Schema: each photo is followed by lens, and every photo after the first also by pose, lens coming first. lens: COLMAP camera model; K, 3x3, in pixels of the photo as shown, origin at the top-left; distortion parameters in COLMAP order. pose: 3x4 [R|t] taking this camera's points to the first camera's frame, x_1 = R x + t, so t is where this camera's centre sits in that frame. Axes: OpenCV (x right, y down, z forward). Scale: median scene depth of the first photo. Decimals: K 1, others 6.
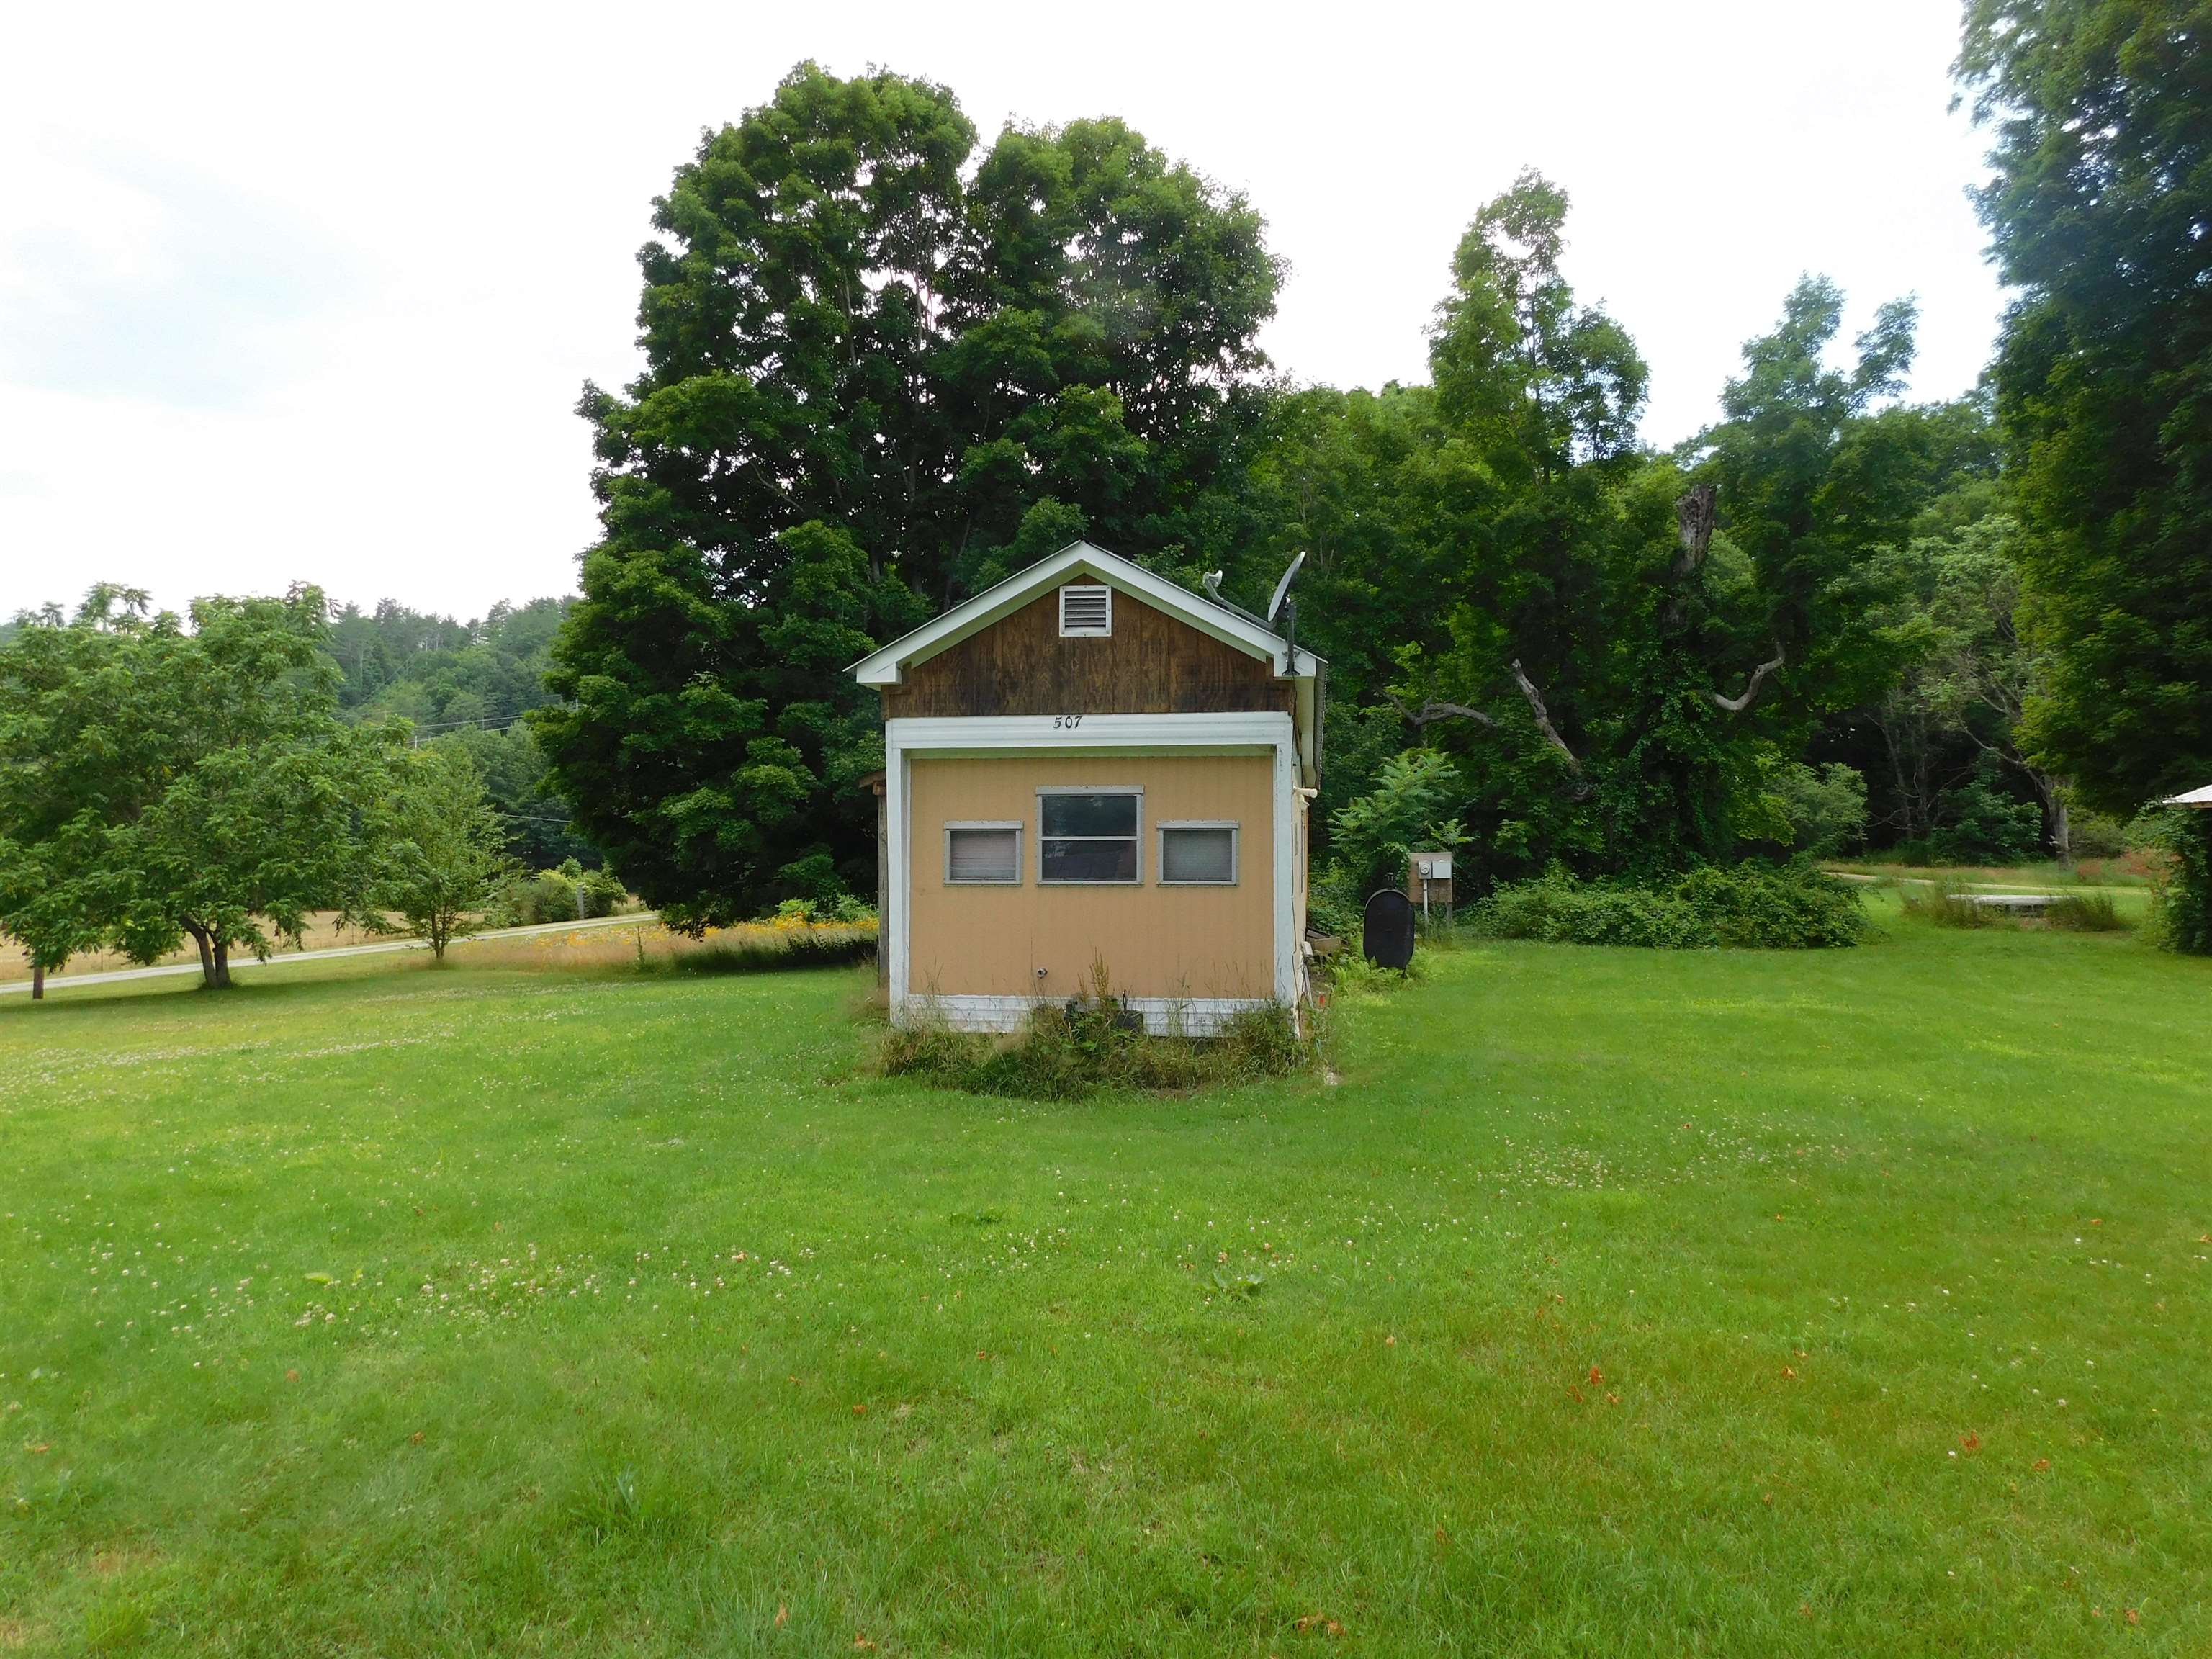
lens RADIAL K [[1493.0, 0, 1110.0], [0, 1493.0, 821.5], [0, 0, 1]] dist [-0.088379, 0.066976]
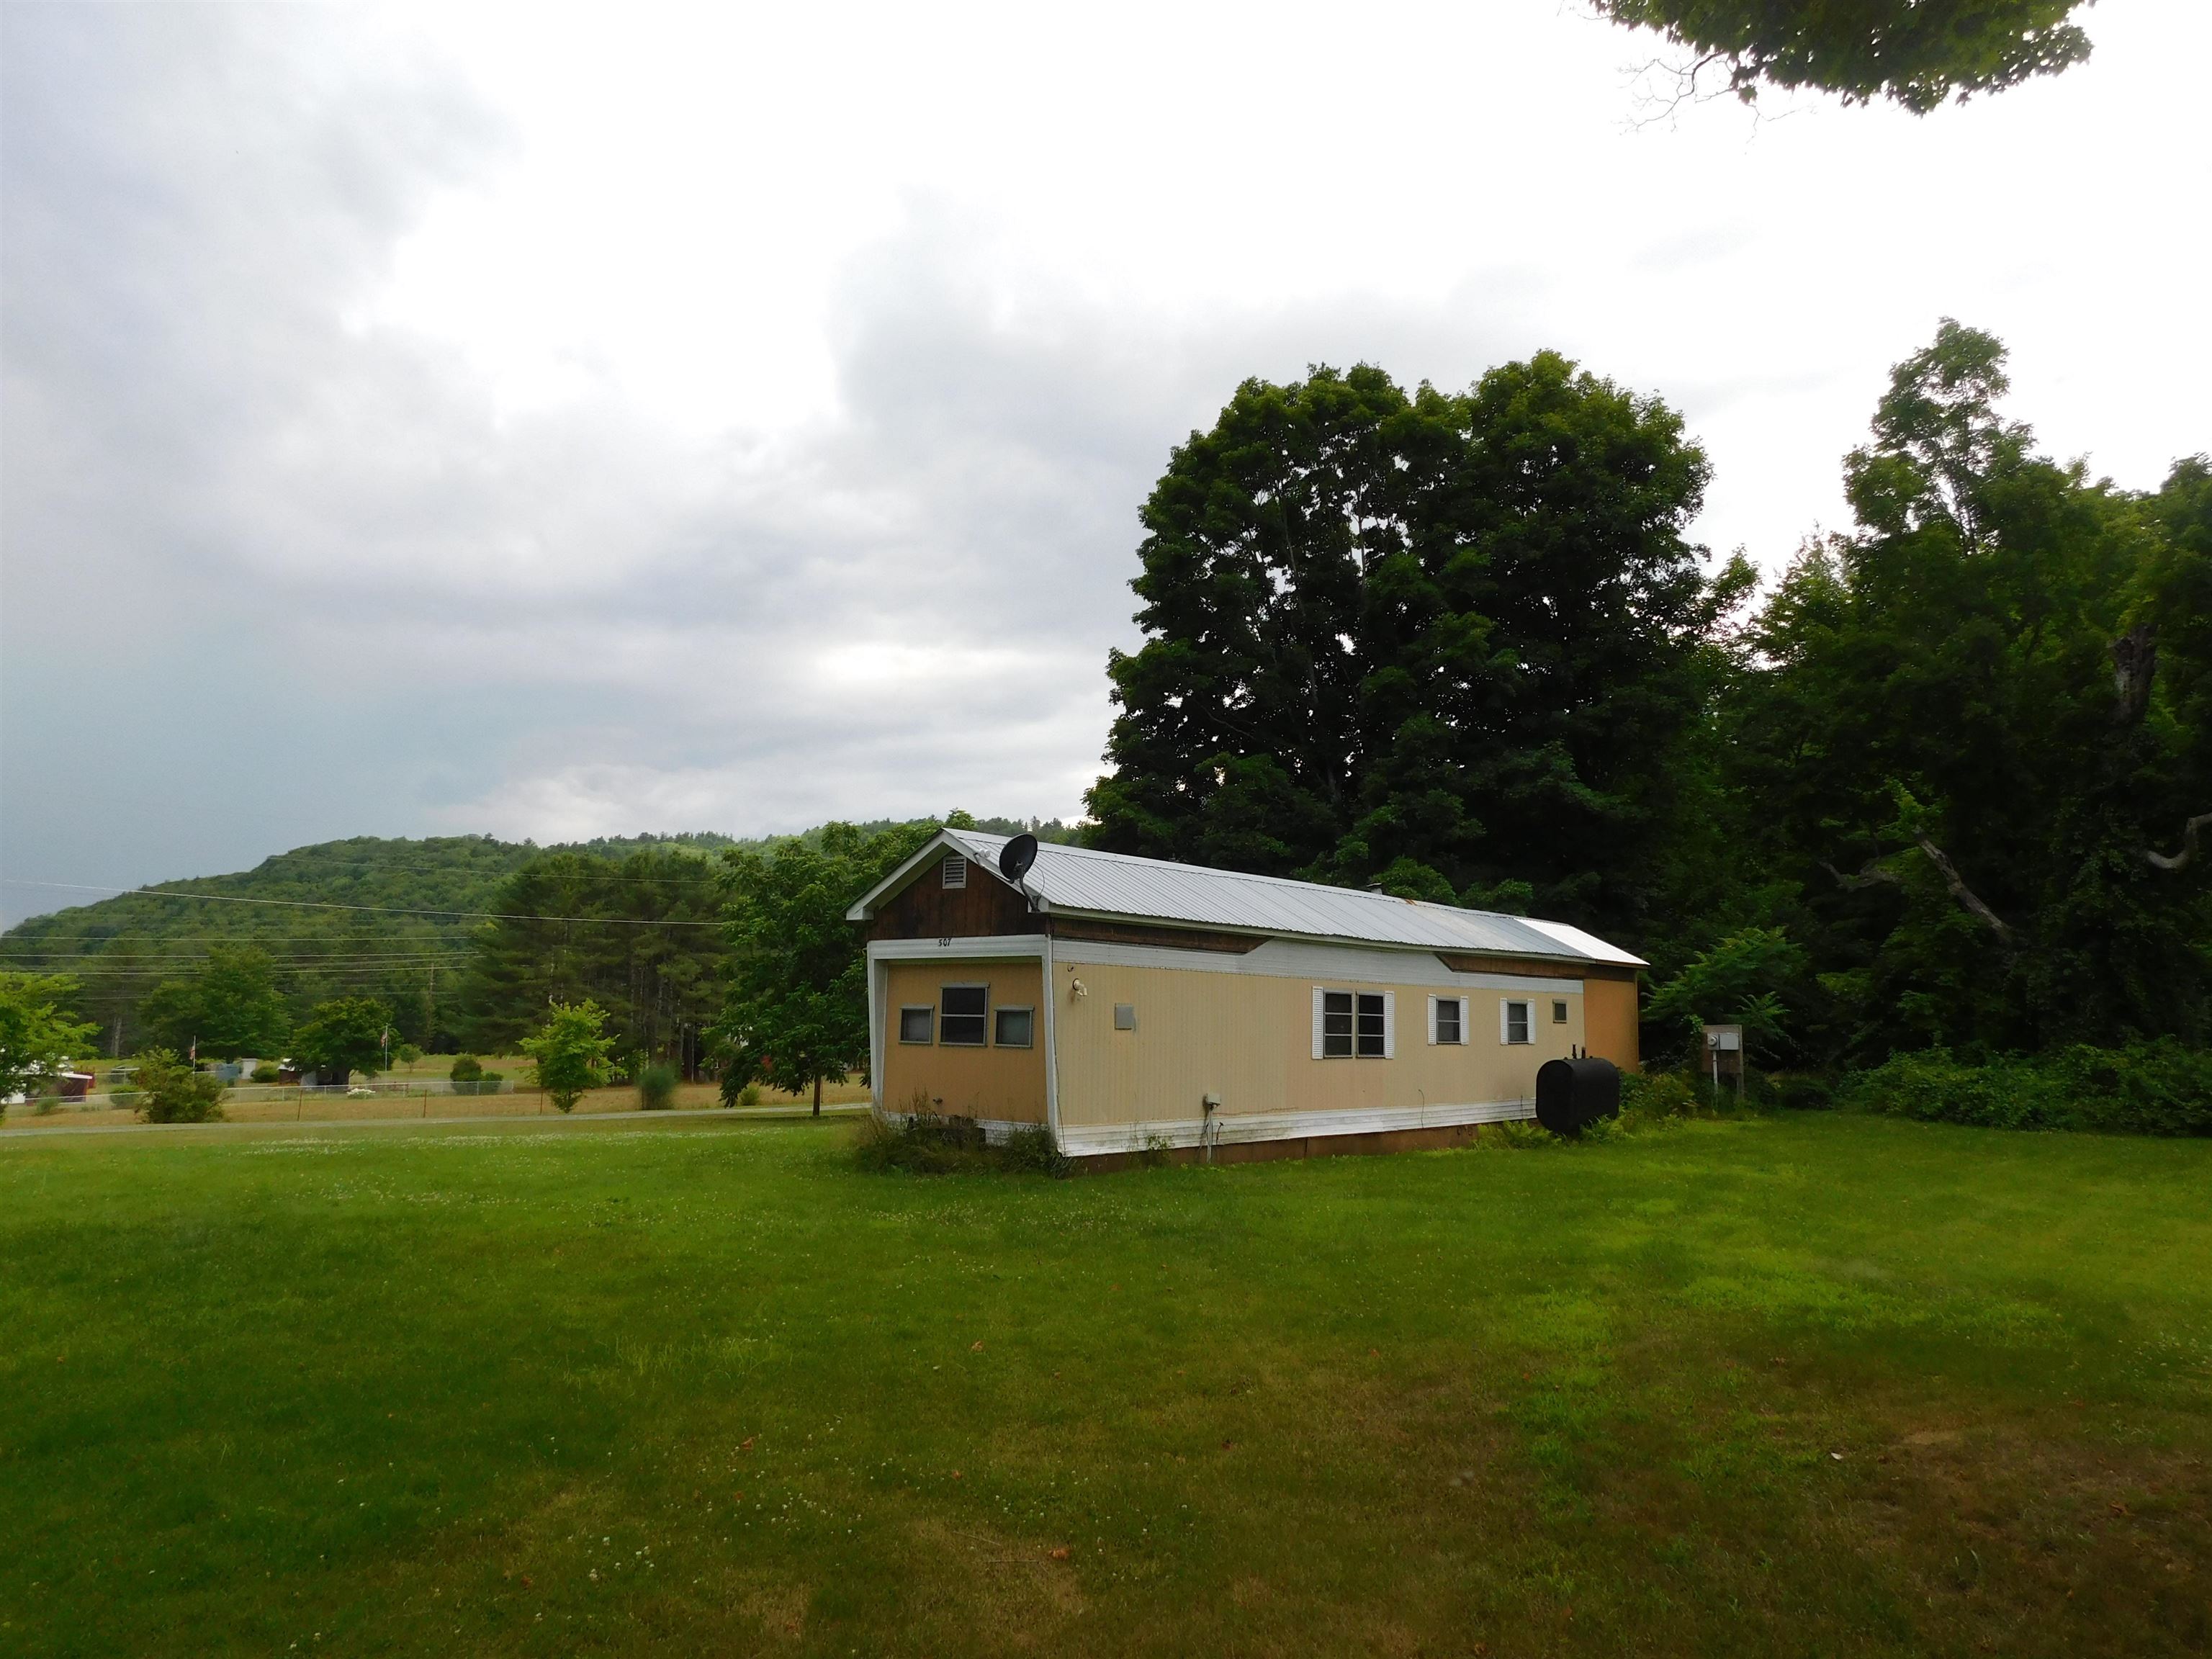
lens RADIAL K [[1566.0, 0, 1197.5], [0, 1566.0, 829.1], [0, 0, 1]] dist [-0.101016, 0.079154]
pose [[0.846256, -0.050603, -0.530368, 0.413559], [-0.000128, 0.995460, -0.095182, -0.010666], [0.532777, 0.080616, 0.842407, -0.103333]]
